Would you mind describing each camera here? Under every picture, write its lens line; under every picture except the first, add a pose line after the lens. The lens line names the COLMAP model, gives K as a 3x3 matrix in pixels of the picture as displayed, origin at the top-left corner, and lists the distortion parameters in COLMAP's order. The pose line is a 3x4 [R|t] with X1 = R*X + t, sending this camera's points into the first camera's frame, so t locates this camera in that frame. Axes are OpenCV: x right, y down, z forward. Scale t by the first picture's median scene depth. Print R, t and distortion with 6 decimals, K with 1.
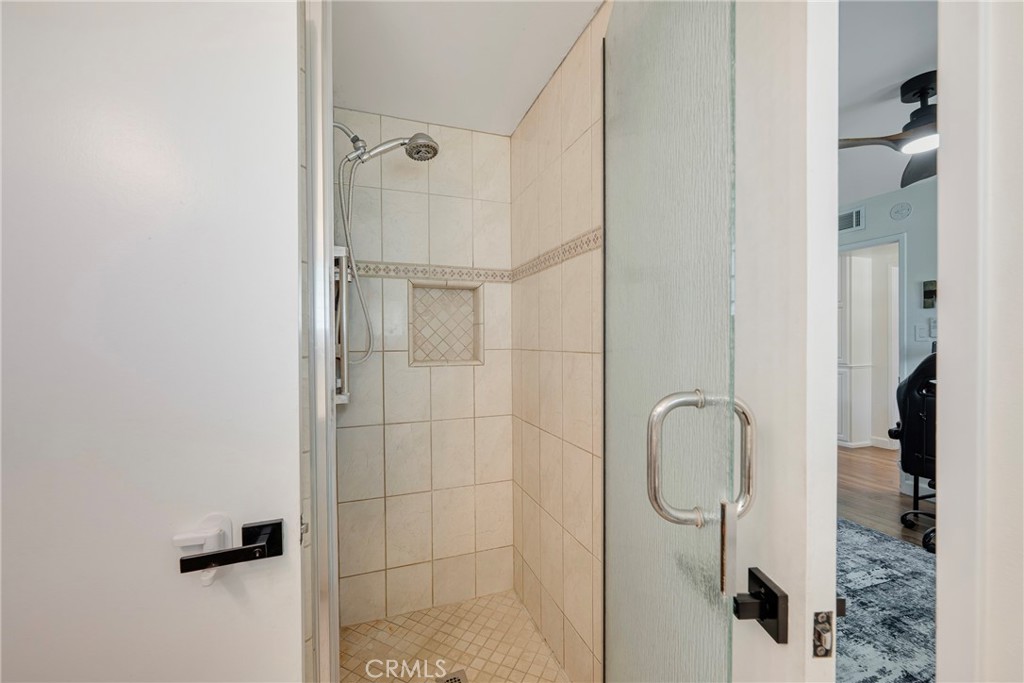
lens RADIAL K [[403.5, 0, 511.6], [0, 403.5, 347.4], [0, 0, 1]] dist [-0.005798, 0.000024]
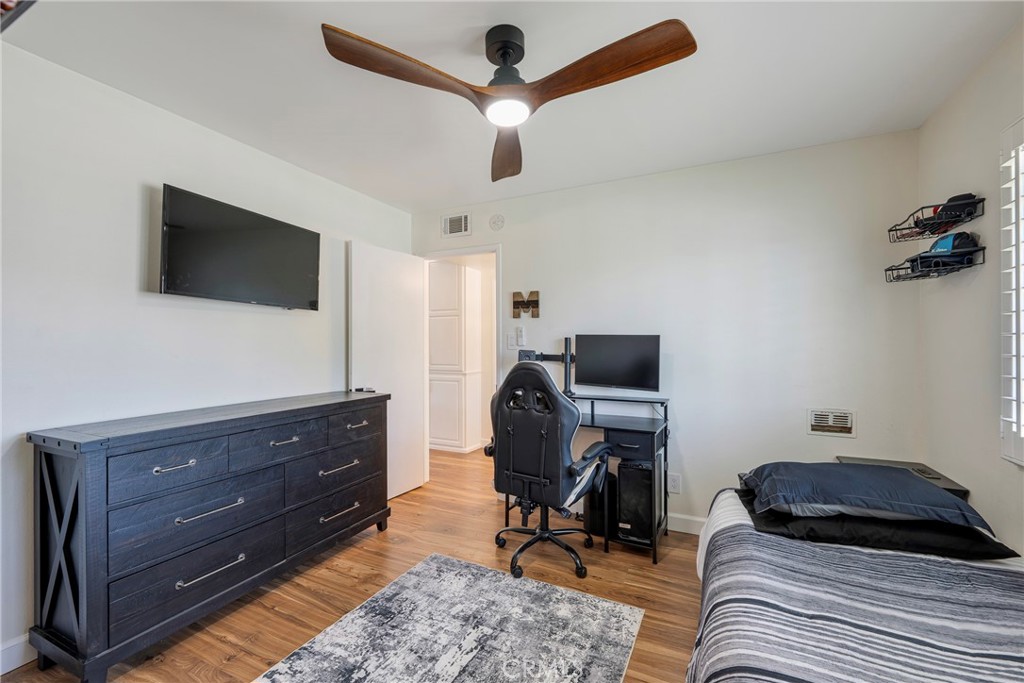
lens RADIAL K [[412.0, 0, 511.9], [0, 412.0, 347.6], [0, 0, 1]] dist [-0.004350, -0.000405]
pose [[0.711966, 0.005811, 0.702190, 0.348106], [0.004160, 0.999913, -0.012492, -0.009768], [-0.702202, 0.011814, 0.711880, 0.307043]]
